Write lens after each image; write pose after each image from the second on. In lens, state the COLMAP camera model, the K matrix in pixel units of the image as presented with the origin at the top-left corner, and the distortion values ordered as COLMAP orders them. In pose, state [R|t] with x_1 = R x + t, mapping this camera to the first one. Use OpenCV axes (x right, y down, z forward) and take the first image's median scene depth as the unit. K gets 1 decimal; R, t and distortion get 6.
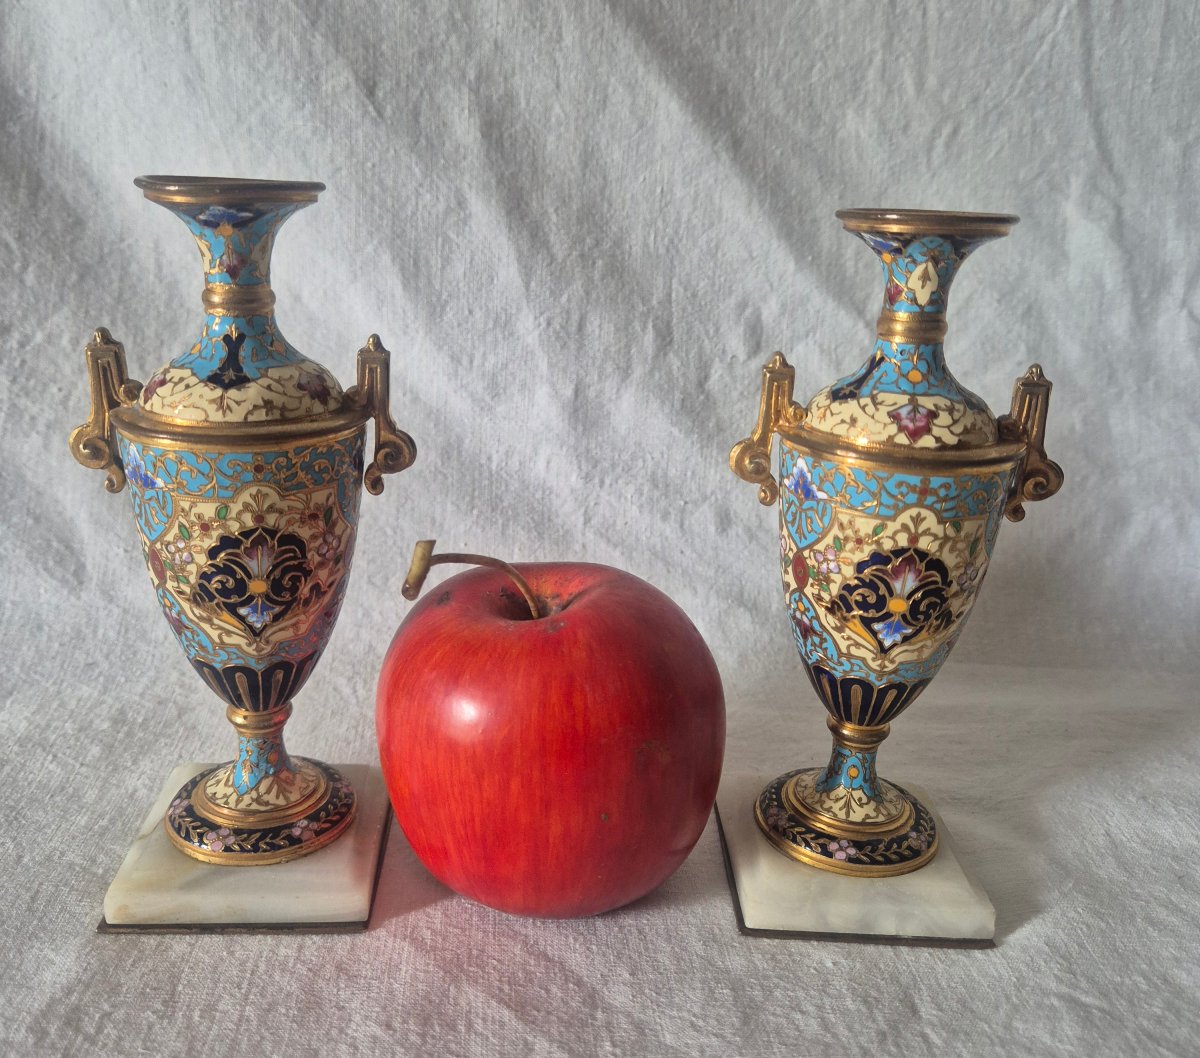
lens RADIAL K [[1088.7, 0, 588.3], [0, 1088.7, 530.5], [0, 0, 1]] dist [0.054834, -0.070366]
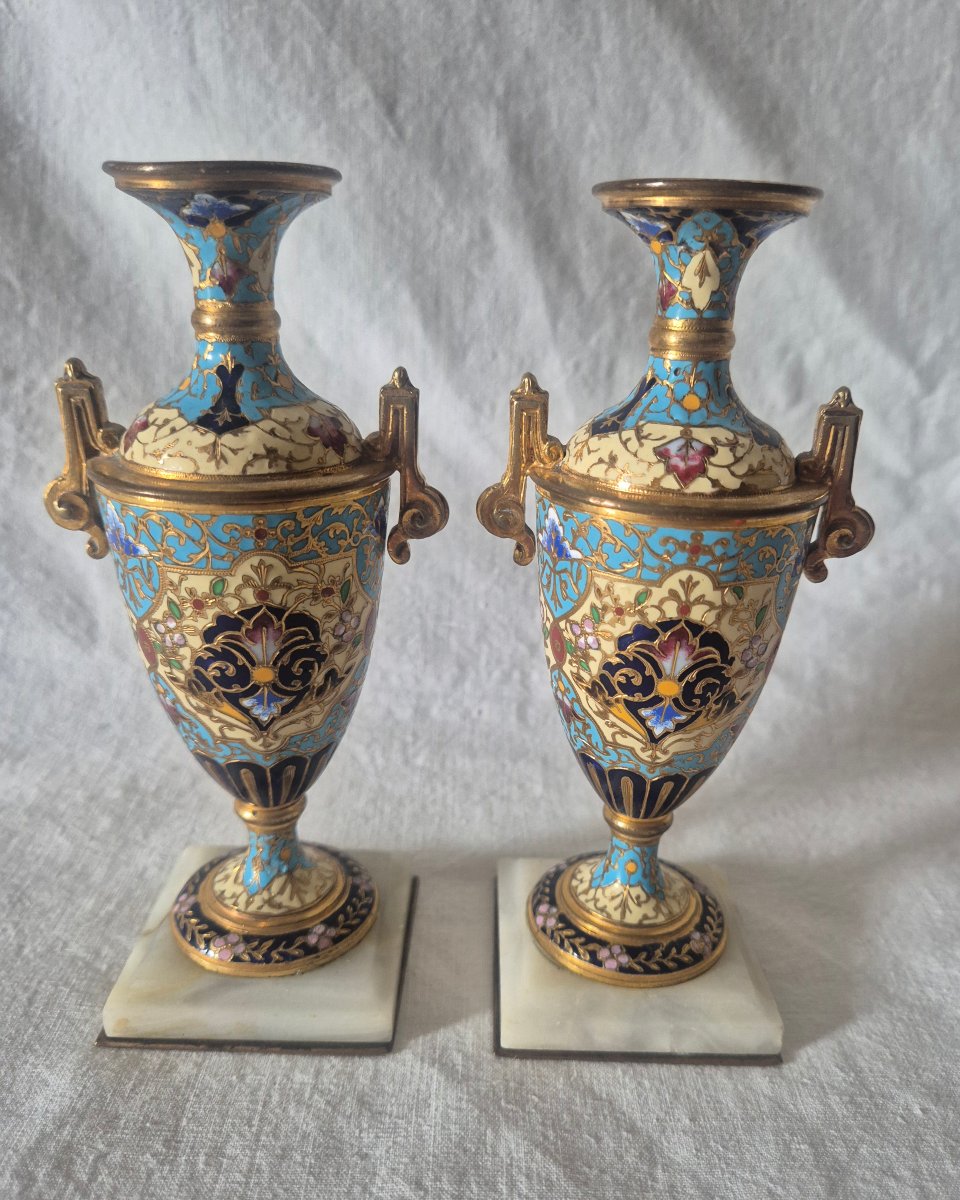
lens RADIAL K [[957.2, 0, 523.9], [0, 957.2, 660.0], [0, 0, 1]] dist [0.024691, -0.054651]
pose [[0.998766, 0.017009, -0.046651, -0.066010], [-0.012696, 0.995749, 0.091224, -0.028398], [0.048005, -0.090519, 0.994737, 0.269958]]
